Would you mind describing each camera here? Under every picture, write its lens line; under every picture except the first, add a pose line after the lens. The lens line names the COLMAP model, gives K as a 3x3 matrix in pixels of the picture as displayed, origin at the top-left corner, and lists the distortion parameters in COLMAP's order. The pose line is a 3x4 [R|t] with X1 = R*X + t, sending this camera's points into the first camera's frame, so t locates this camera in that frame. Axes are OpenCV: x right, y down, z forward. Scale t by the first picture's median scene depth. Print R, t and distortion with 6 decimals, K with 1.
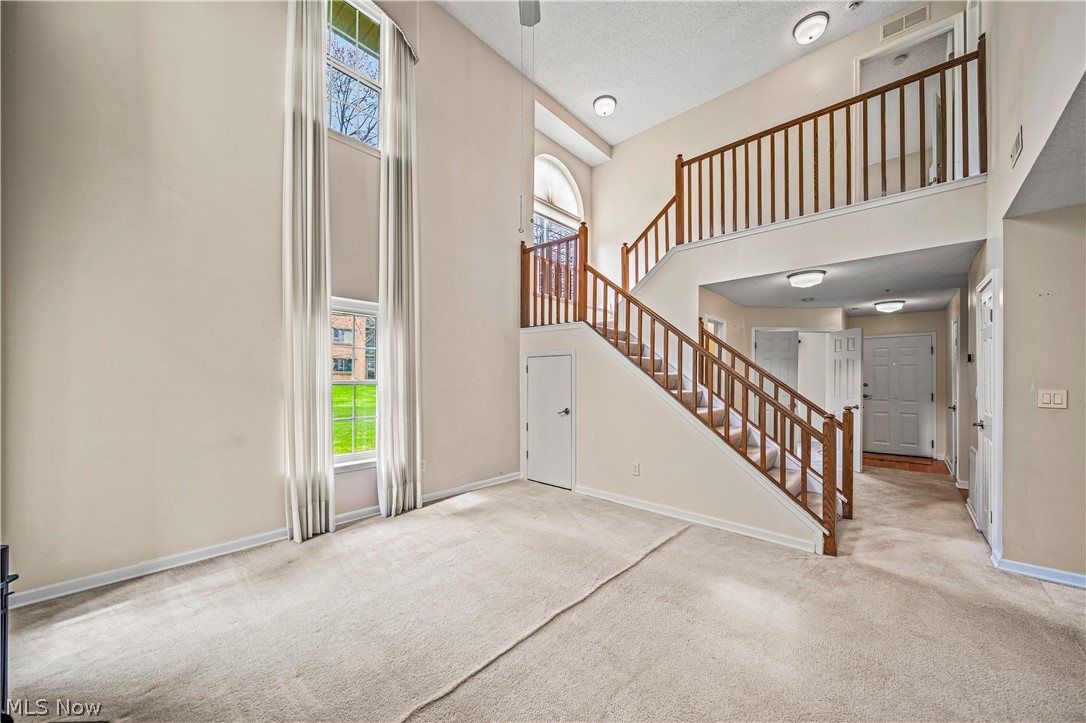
lens RADIAL K [[386.5, 0, 545.6], [0, 386.5, 381.4], [0, 0, 1]] dist [0.000412, -0.000029]
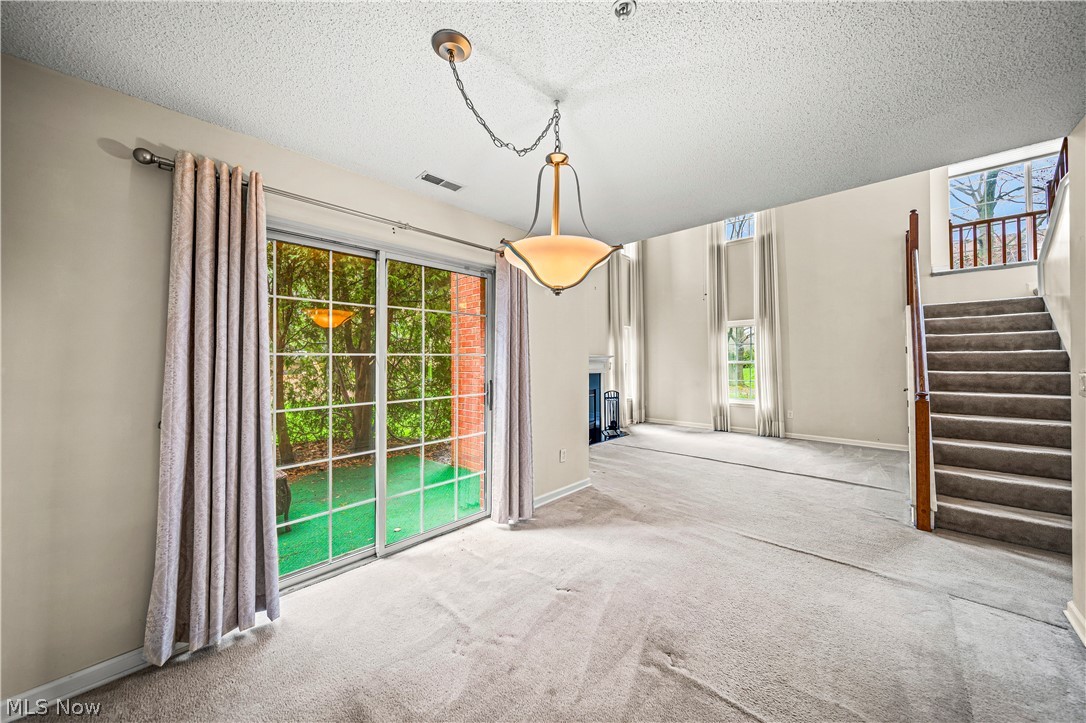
lens RADIAL K [[379.5, 0, 539.6], [0, 379.5, 360.1], [0, 0, 1]] dist [-0.000441, -0.000195]
pose [[-0.025421, -0.004691, -0.999666, 1.542112], [0.000347, 0.999989, -0.004702, 0.004351], [0.999677, -0.000466, -0.025419, 0.015352]]
